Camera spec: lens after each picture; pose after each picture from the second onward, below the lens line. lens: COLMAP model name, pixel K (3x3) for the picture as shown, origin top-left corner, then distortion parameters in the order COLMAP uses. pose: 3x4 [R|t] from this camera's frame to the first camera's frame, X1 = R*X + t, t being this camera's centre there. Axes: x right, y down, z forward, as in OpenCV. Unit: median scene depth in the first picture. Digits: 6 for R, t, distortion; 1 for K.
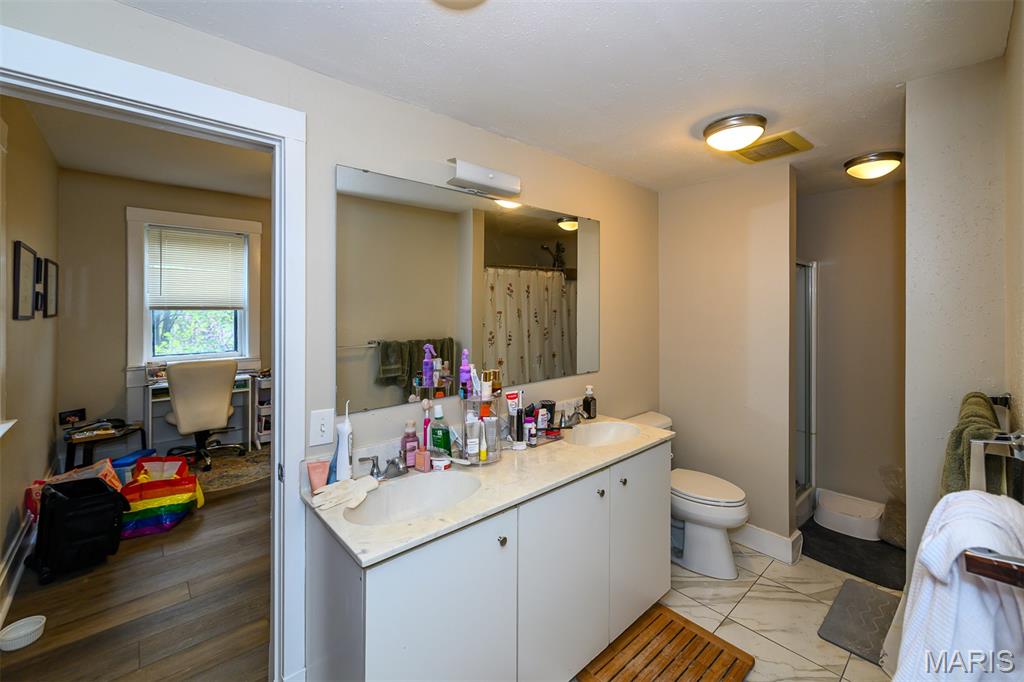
lens RADIAL K [[409.0, 0, 520.4], [0, 409.0, 308.9], [0, 0, 1]] dist [-0.000650, -0.000317]
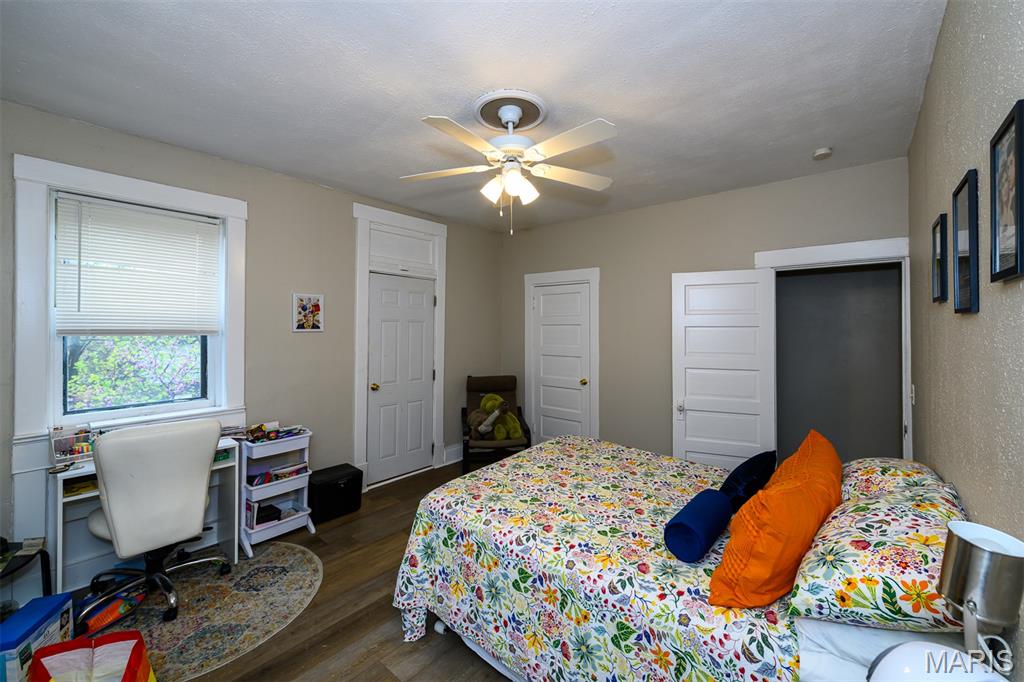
lens RADIAL K [[409.0, 0, 511.0], [0, 409.0, 332.4], [0, 0, 1]] dist [-0.000650, -0.000317]
pose [[0.994624, -0.001455, 0.103540, -0.335307], [0.001697, 0.999996, -0.002251, -0.000023], [-0.103536, 0.002414, 0.994623, 0.364770]]
